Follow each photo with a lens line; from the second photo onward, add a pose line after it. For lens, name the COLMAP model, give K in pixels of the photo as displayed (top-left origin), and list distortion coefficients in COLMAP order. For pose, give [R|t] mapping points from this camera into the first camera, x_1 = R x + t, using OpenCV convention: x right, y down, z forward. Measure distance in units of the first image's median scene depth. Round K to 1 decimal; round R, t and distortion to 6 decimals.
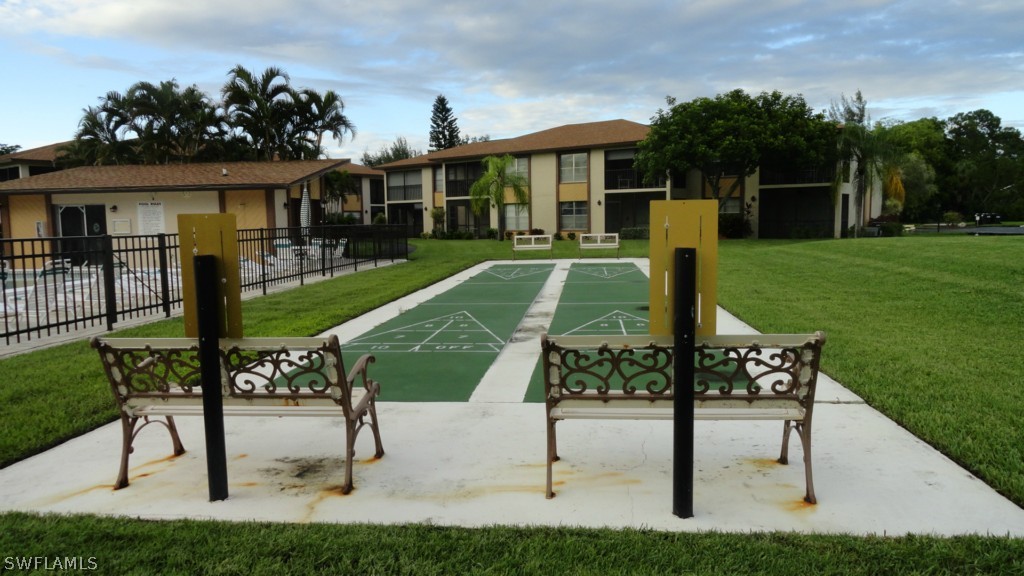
lens RADIAL K [[714.0, 0, 510.2], [0, 714.0, 286.5], [0, 0, 1]] dist [-0.001516, 0.009573]
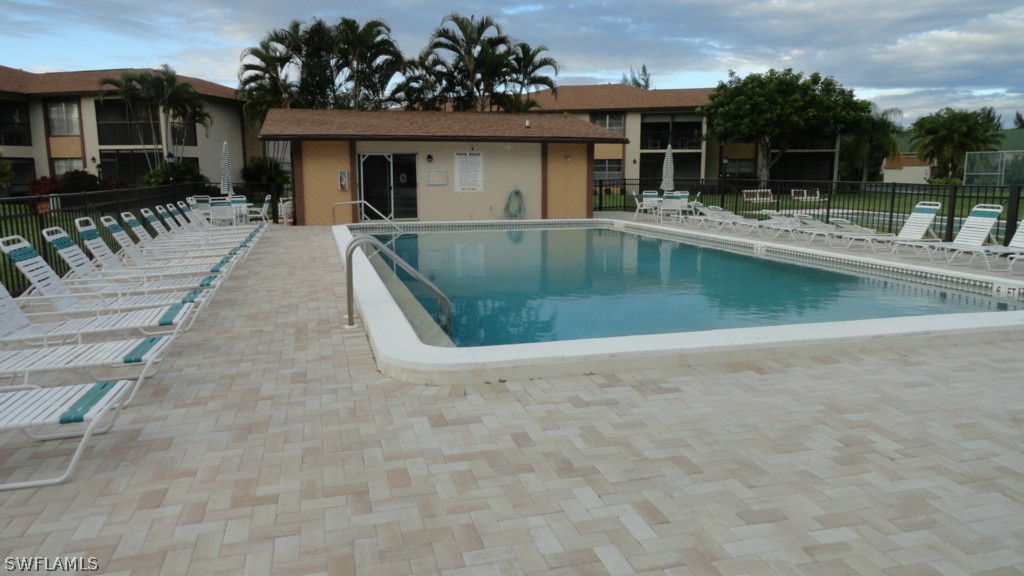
lens RADIAL K [[714.0, 0, 516.5], [0, 714.0, 291.0], [0, 0, 1]] dist [-0.001516, 0.009573]
pose [[0.928508, -0.044752, 0.368607, -0.796348], [0.020676, 0.997402, 0.069010, 0.004712], [-0.370737, -0.056455, 0.927020, 0.058015]]
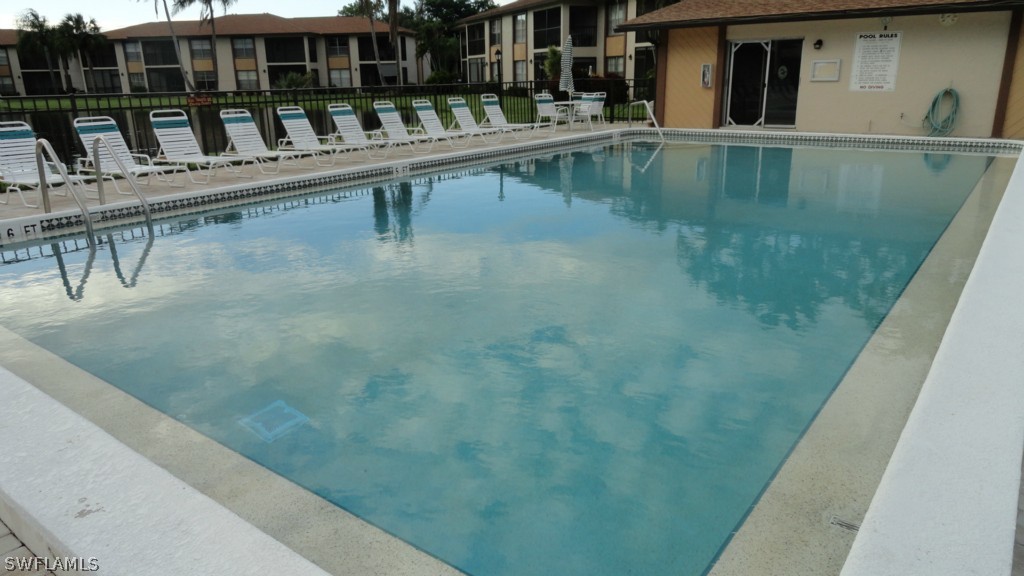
lens RADIAL K [[714.0, 0, 510.0], [0, 714.0, 290.7], [0, 0, 1]] dist [-0.001516, 0.009573]
pose [[0.863390, 0.151913, -0.481123, -0.434021], [-0.050379, 0.974787, 0.217378, -0.008704], [0.502015, -0.163443, 0.849275, 0.197194]]
